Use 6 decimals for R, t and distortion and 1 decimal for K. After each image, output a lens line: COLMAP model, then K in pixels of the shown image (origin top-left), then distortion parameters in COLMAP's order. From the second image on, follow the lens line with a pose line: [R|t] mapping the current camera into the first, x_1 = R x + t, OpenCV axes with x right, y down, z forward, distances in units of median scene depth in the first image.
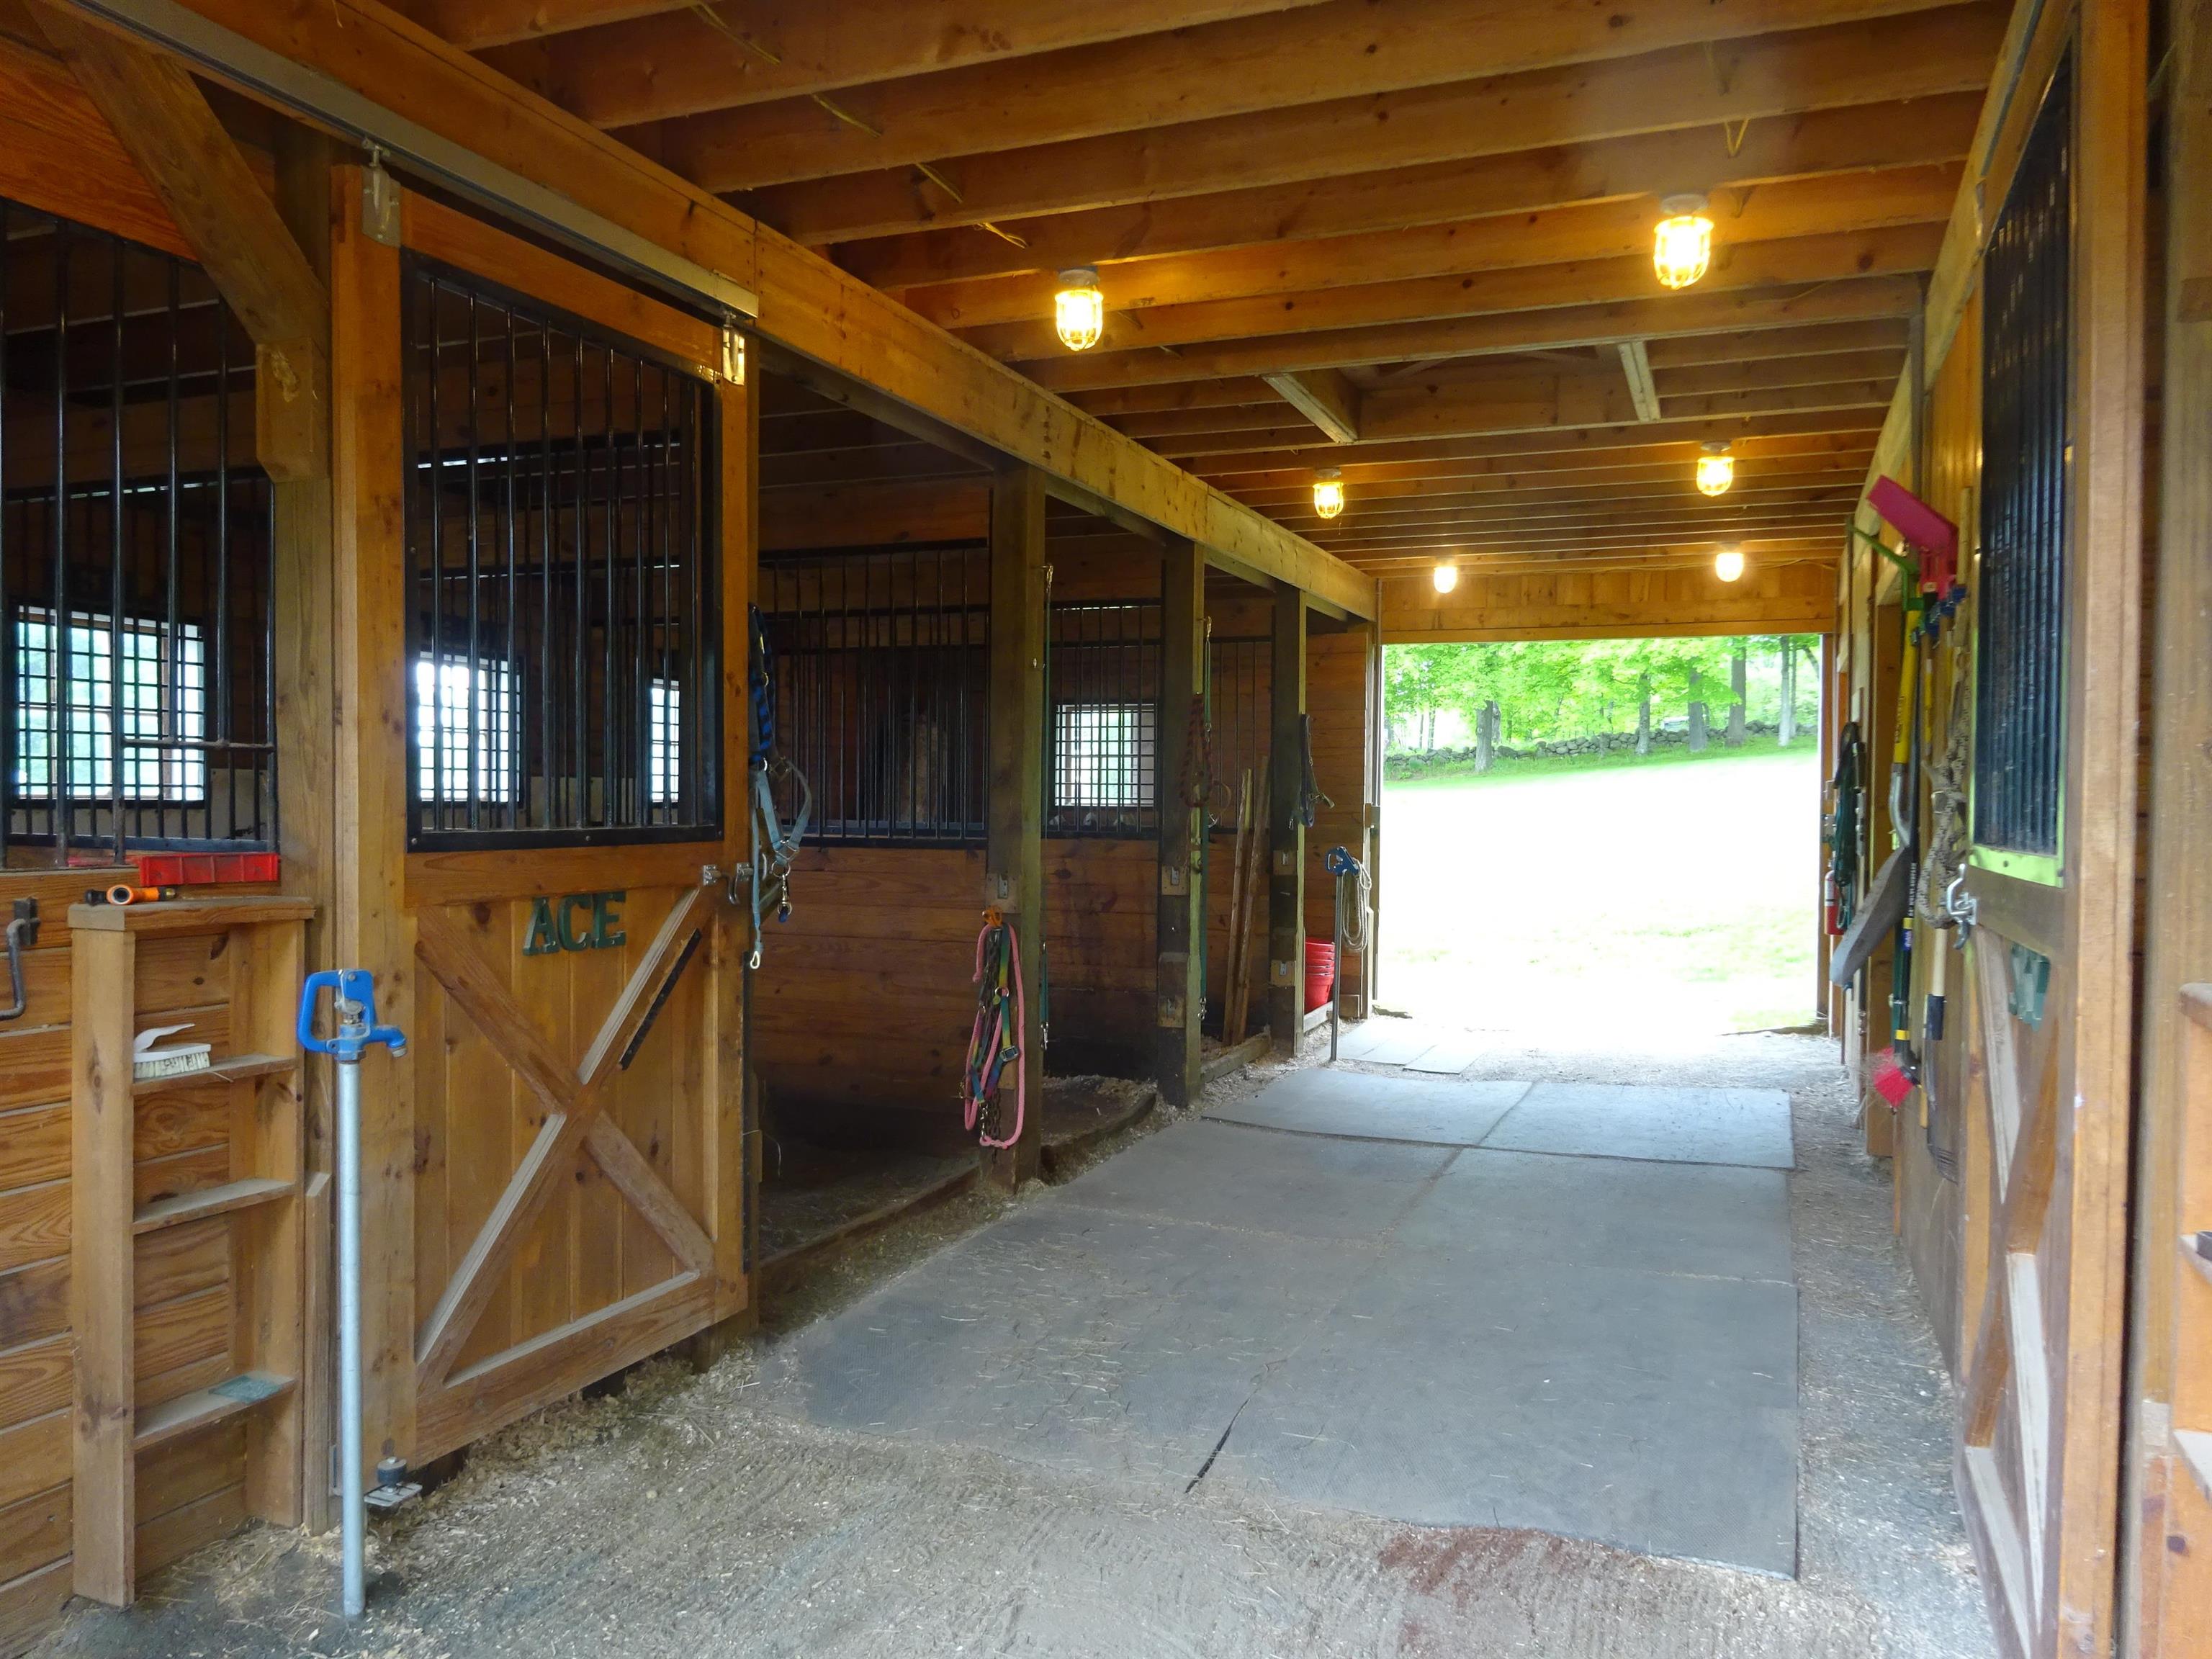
lens RADIAL K [[1595.9, 0, 1102.5], [0, 1595.9, 828.5], [0, 0, 1]] dist [0.001276, -0.014330]
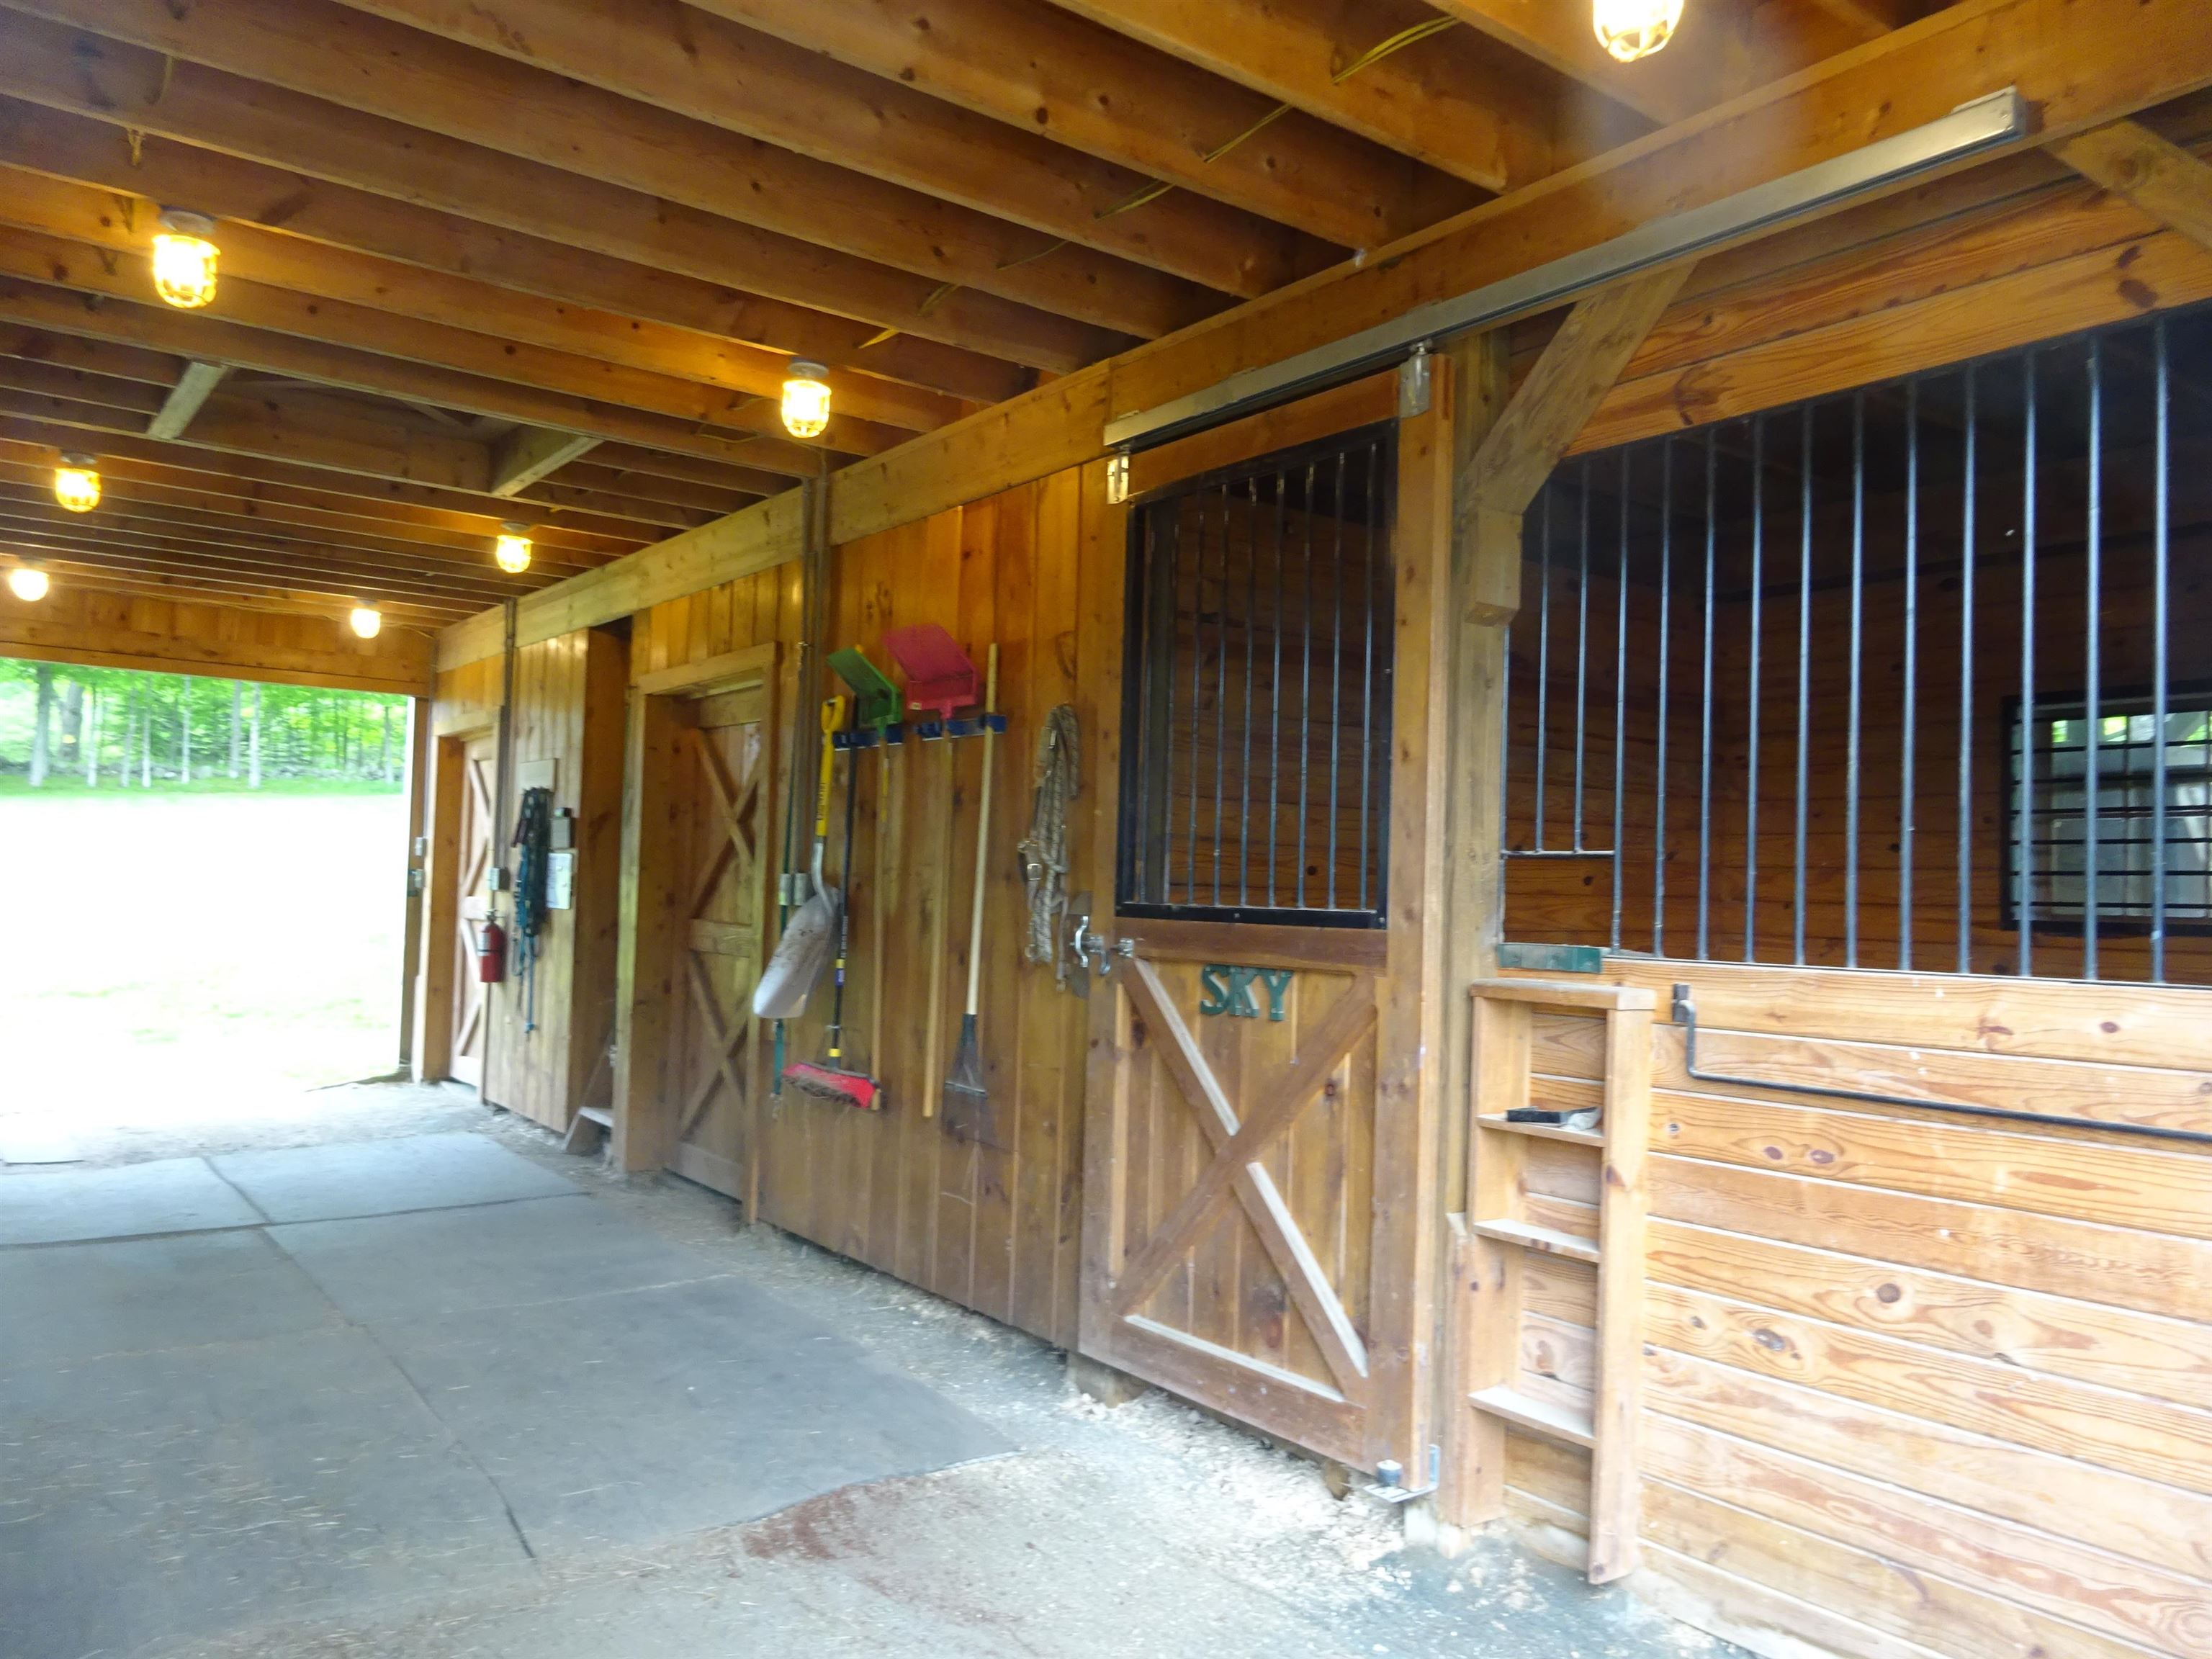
lens RADIAL K [[1595.9, 0, 1091.1], [0, 1595.9, 831.6], [0, 0, 1]] dist [0.001276, -0.014330]
pose [[0.532829, 0.039942, 0.845280, -0.368914], [-0.014520, 0.999170, -0.038061, -0.000069], [-0.846098, 0.008006, 0.532967, 0.124128]]
